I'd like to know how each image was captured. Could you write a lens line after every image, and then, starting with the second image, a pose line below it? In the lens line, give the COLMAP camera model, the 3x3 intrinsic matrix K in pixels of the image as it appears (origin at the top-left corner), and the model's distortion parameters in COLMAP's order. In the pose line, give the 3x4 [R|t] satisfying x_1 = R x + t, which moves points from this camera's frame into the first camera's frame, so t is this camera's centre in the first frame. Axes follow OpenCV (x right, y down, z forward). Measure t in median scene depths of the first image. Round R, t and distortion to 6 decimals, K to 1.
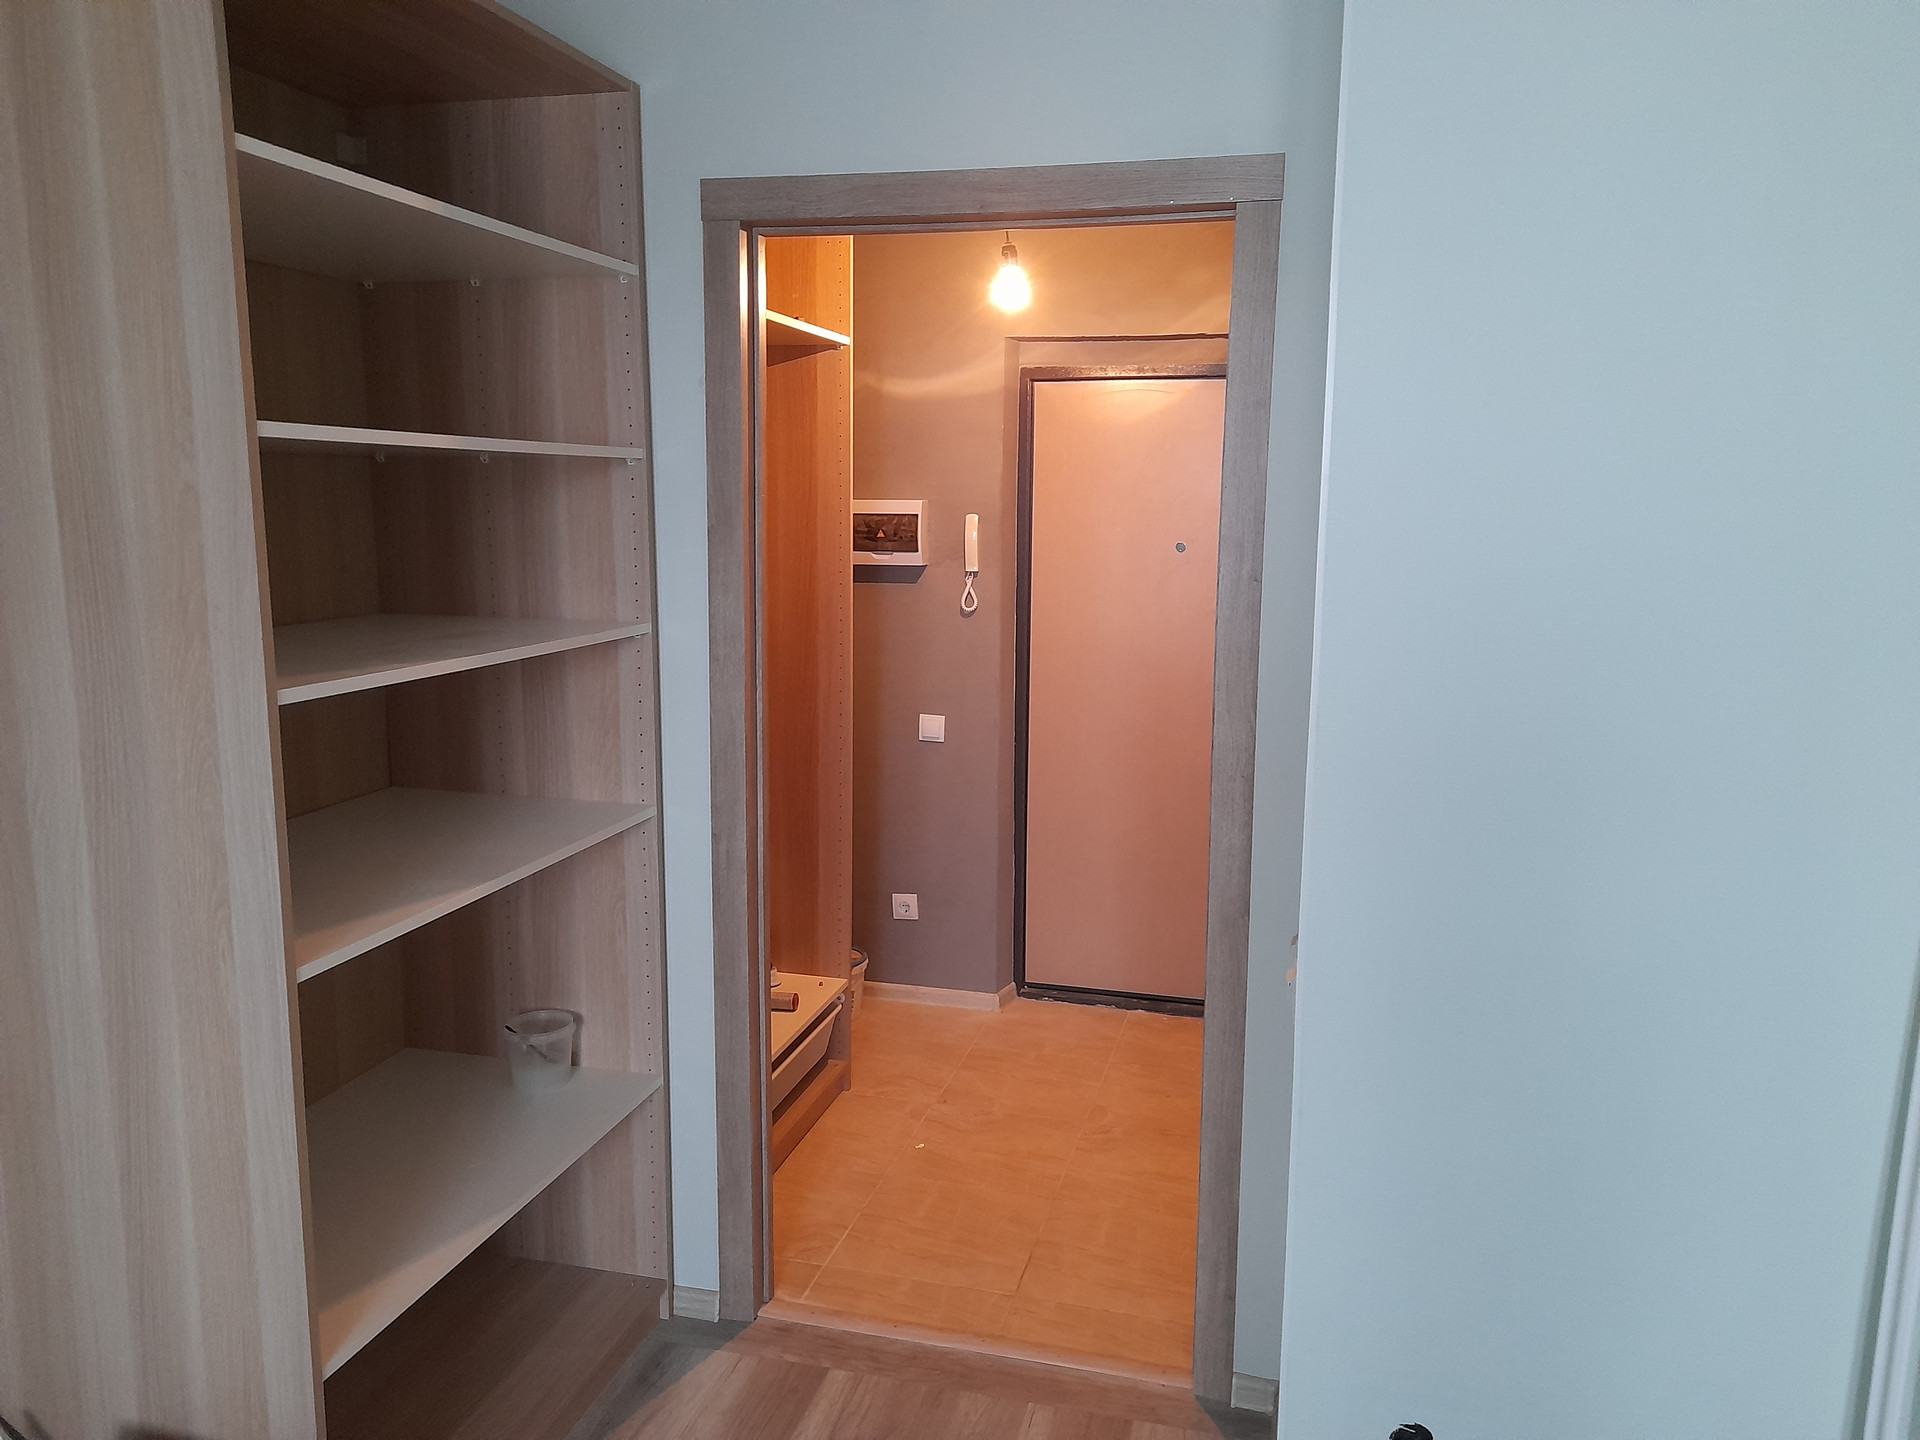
lens RADIAL K [[1407.3, 0, 959.7], [0, 1407.3, 721.6], [0, 0, 1]] dist [0.061088, -0.064080]
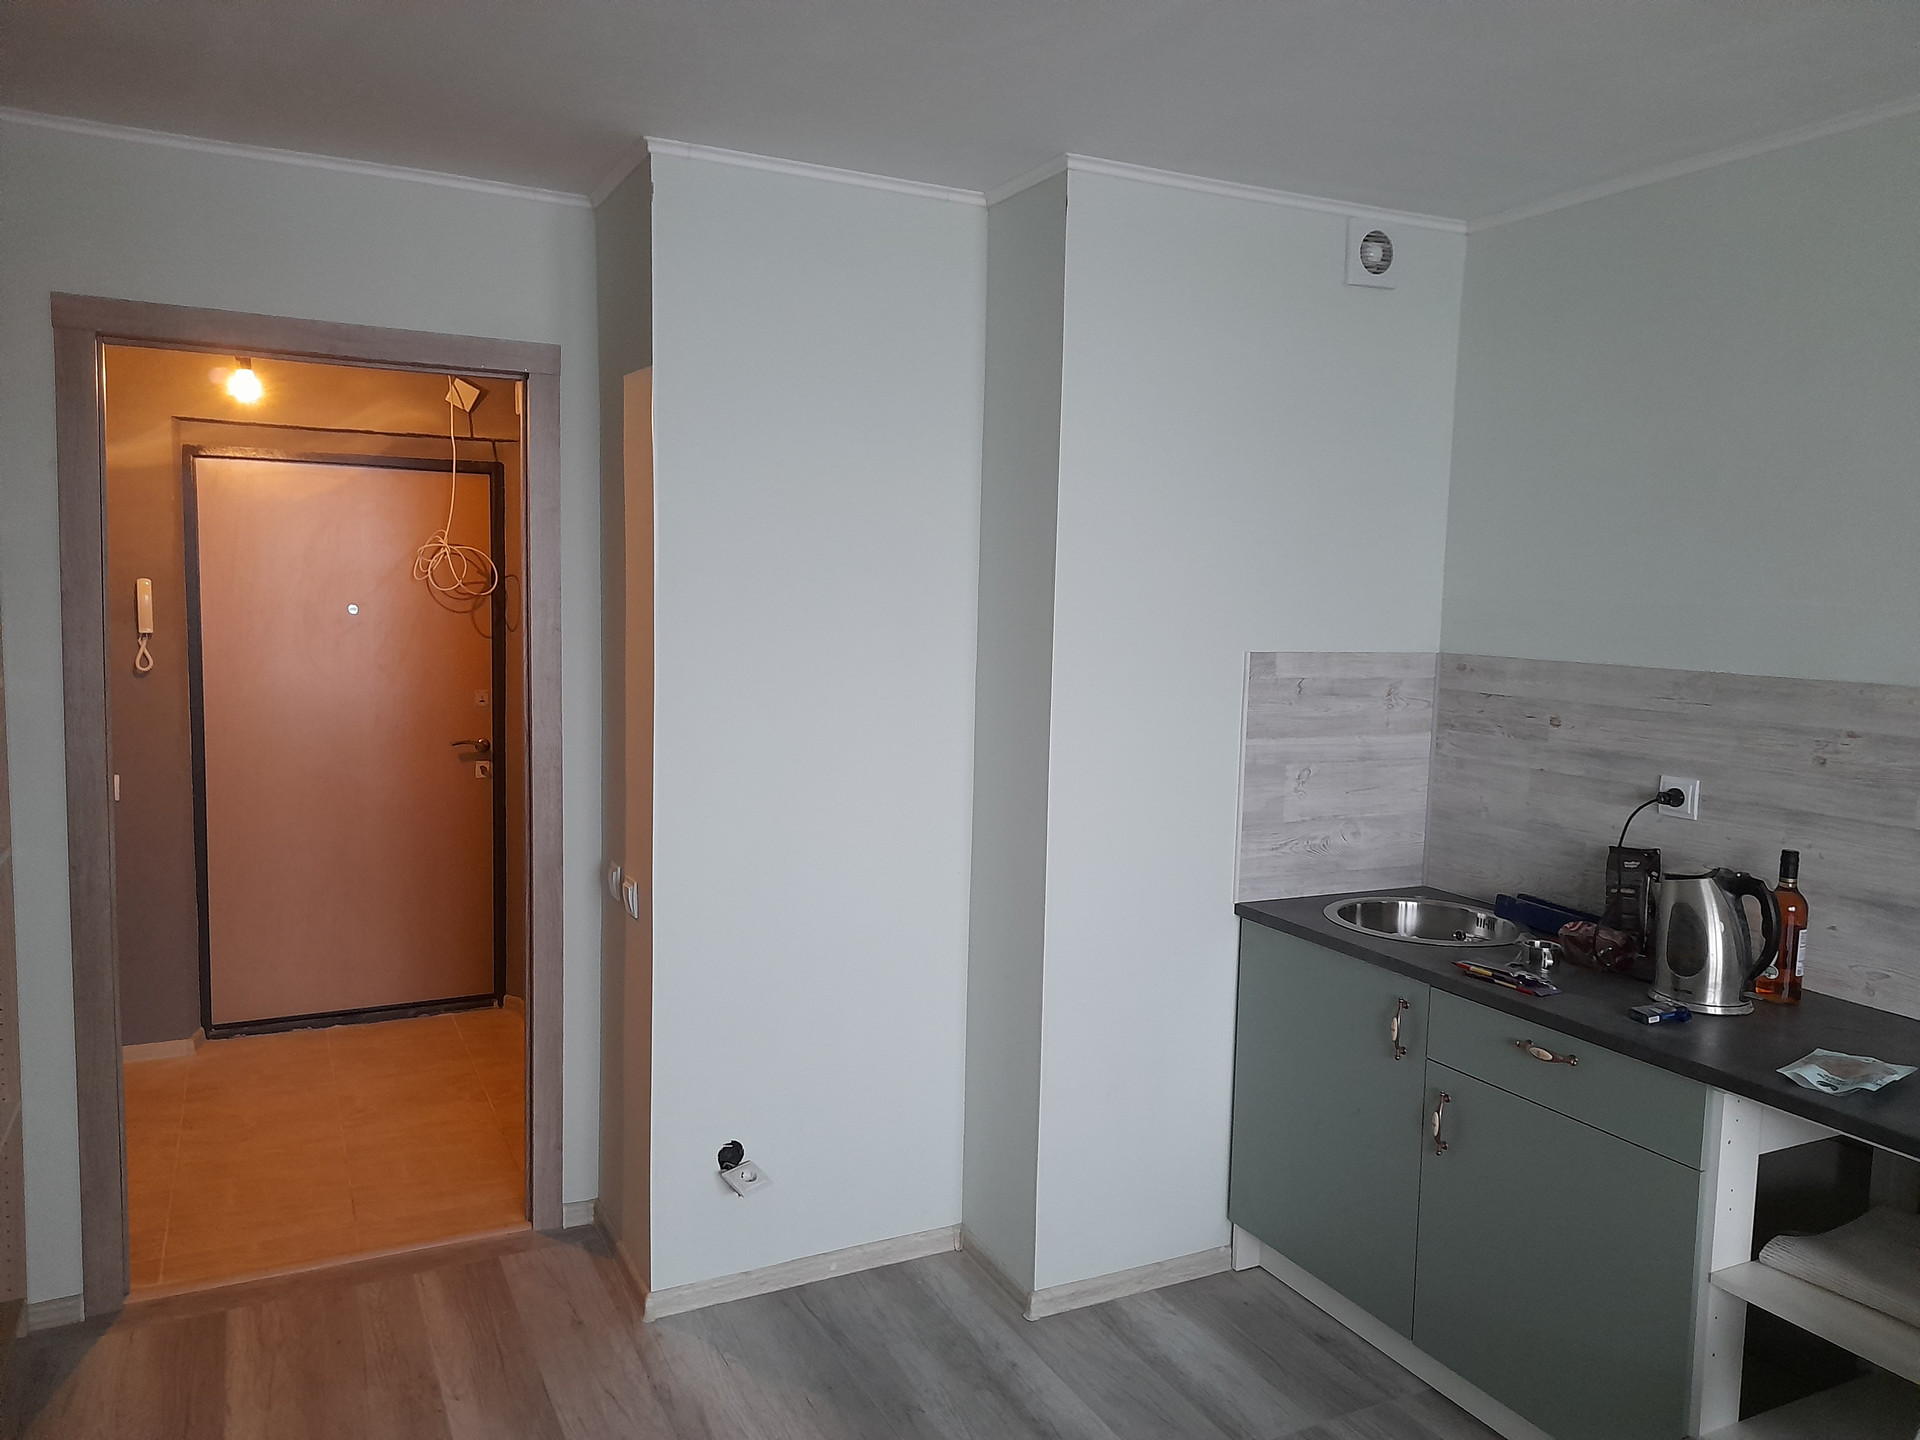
lens RADIAL K [[1407.3, 0, 961.1], [0, 1407.3, 727.8], [0, 0, 1]] dist [0.061088, -0.064080]
pose [[0.755047, -0.060436, 0.652879, -0.346443], [0.088547, 0.996020, -0.010204, 0.041389], [-0.649664, 0.065515, 0.757393, -0.288444]]
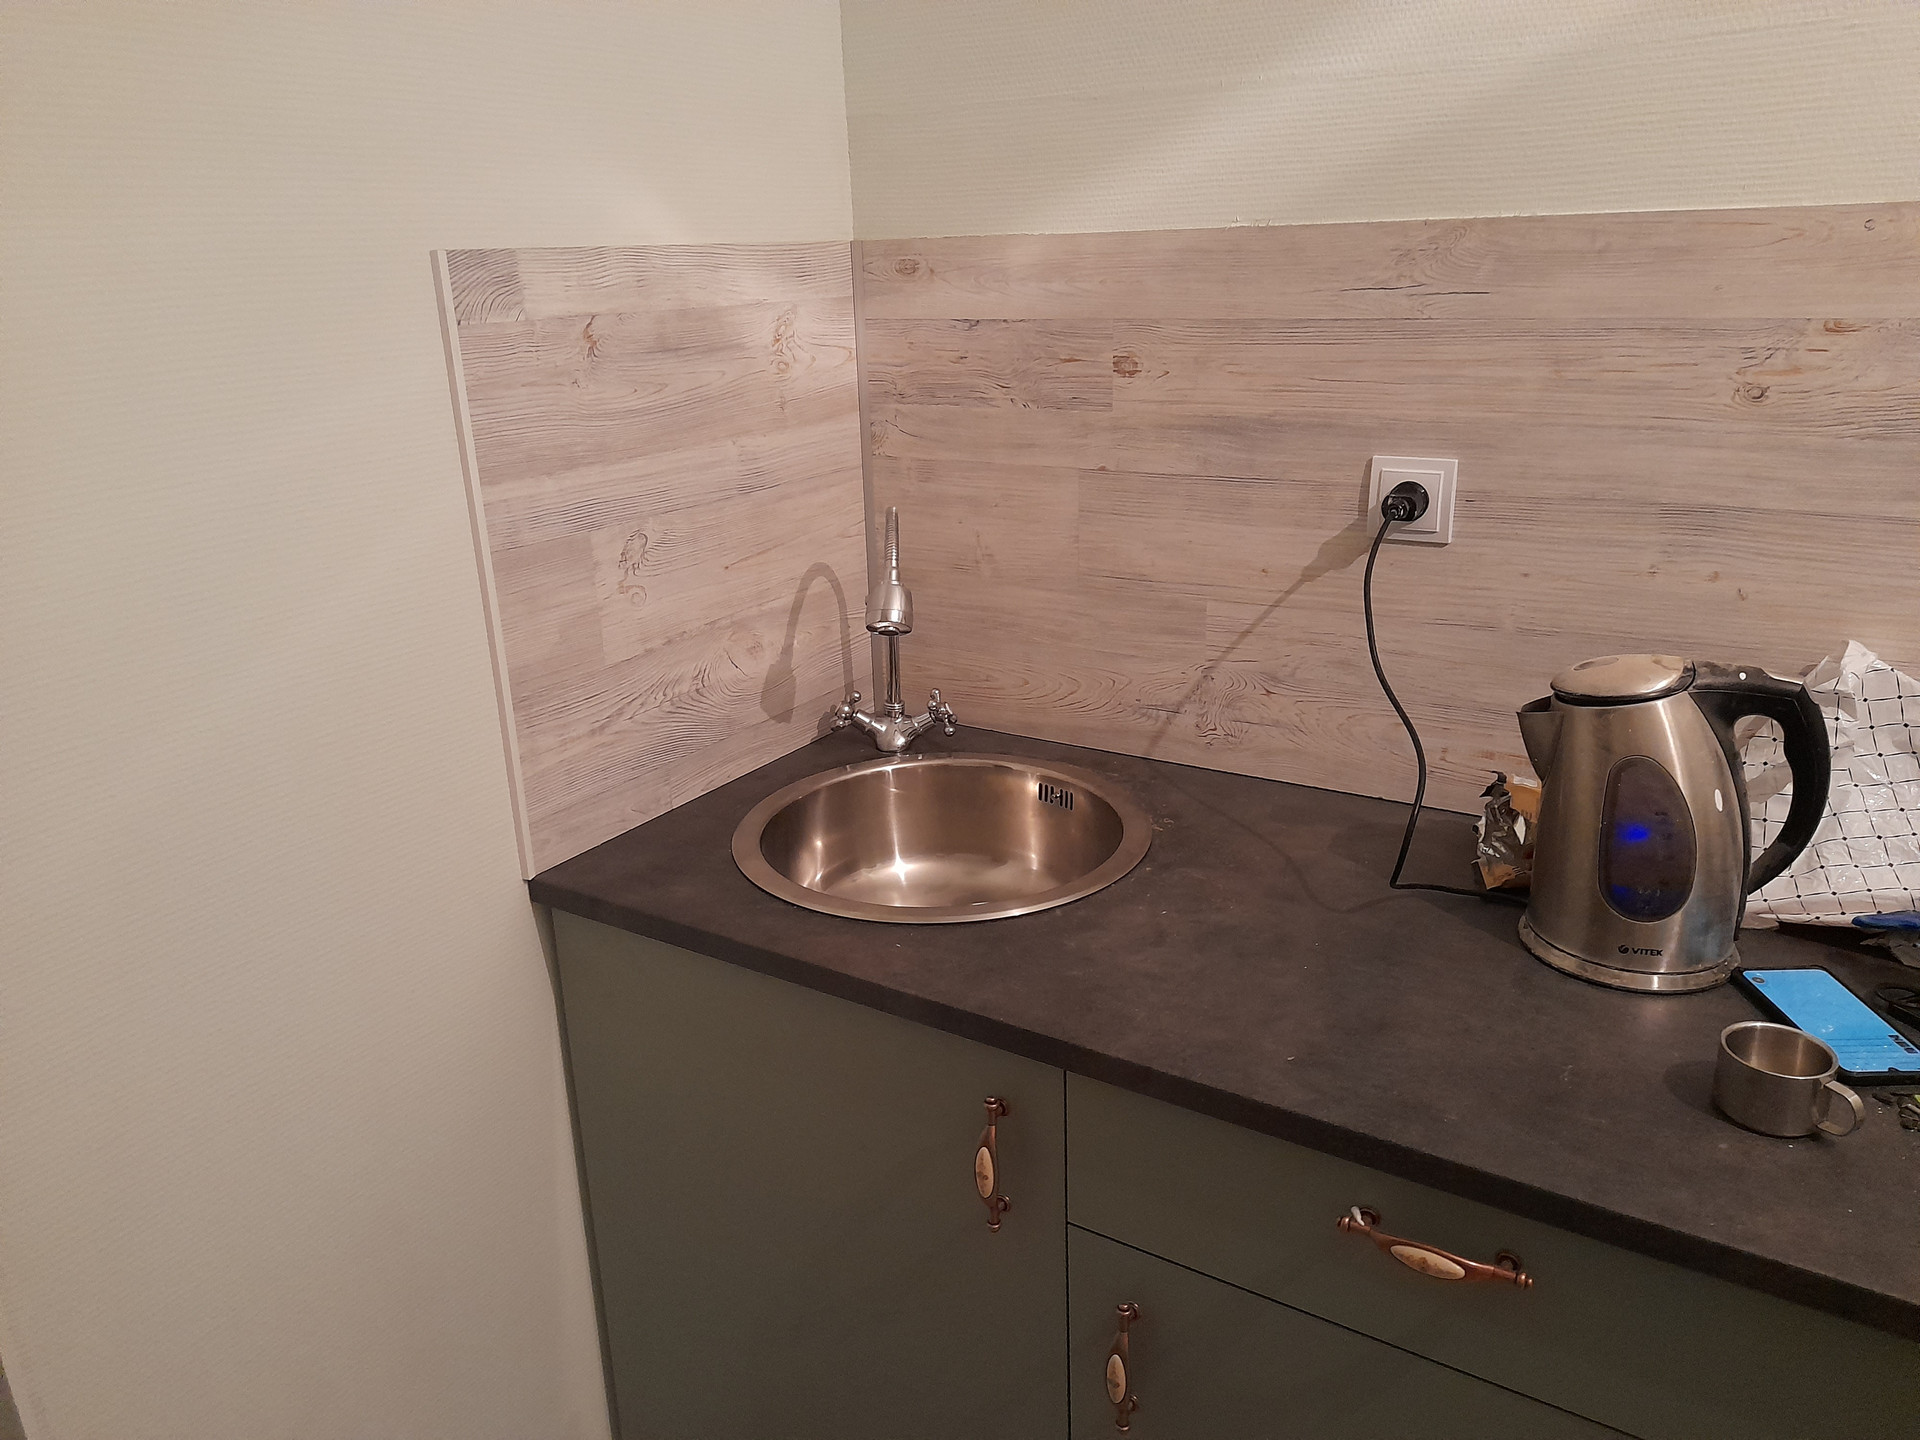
lens RADIAL K [[1407.3, 0, 961.6], [0, 1407.3, 719.9], [0, 0, 1]] dist [0.061088, -0.064080]
pose [[0.311811, -0.329991, 0.890999, 0.374517], [0.186415, 0.940773, 0.283188, 0.025928], [-0.931678, 0.077795, 0.354859, 0.270700]]
